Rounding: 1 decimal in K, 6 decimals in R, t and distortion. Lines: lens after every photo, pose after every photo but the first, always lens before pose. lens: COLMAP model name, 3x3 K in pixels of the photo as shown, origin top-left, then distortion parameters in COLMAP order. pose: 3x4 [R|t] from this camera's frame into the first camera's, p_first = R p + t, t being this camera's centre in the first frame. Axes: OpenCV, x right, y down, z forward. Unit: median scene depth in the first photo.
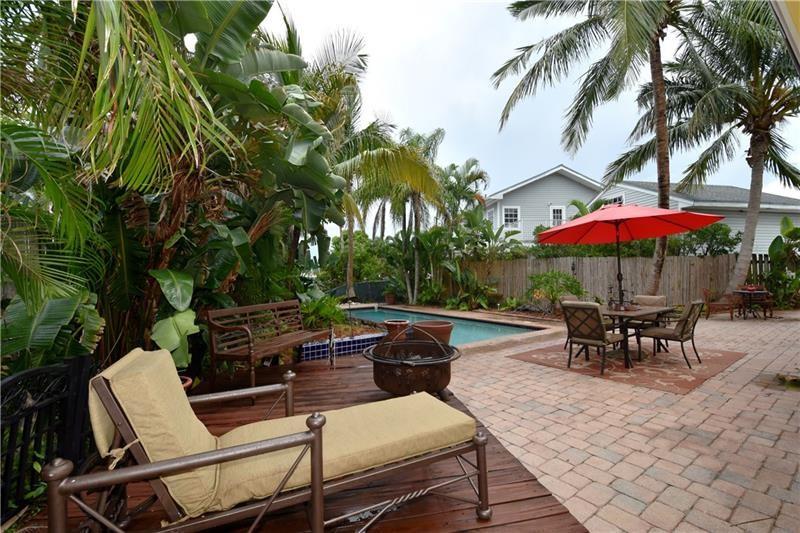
lens RADIAL K [[345.4, 0, 400.0], [0, 345.4, 266.5], [0, 0, 1]] dist [-0.001547, -0.009460]
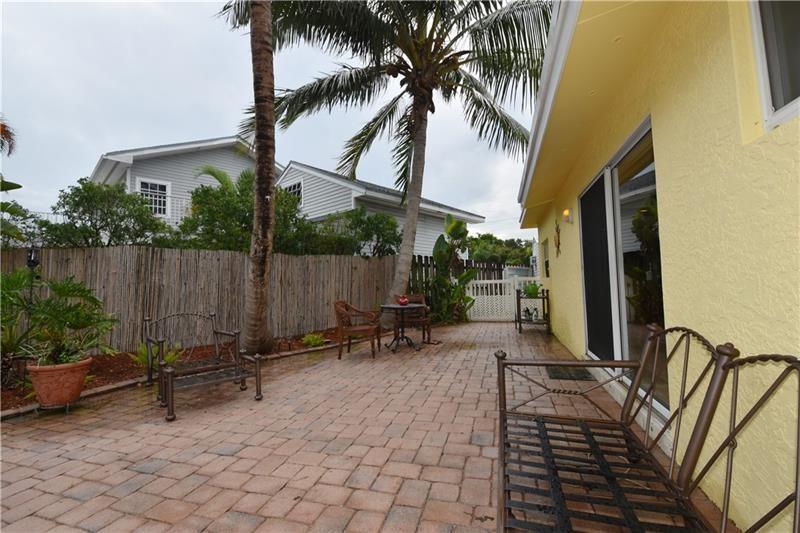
lens RADIAL K [[345.4, 0, 400.0], [0, 345.4, 266.5], [0, 0, 1]] dist [-0.001547, -0.009460]
pose [[0.783330, 0.023686, 0.621155, 0.507282], [0.003490, 0.999090, -0.042499, 0.023337], [-0.621596, 0.035459, 0.782535, 0.403685]]
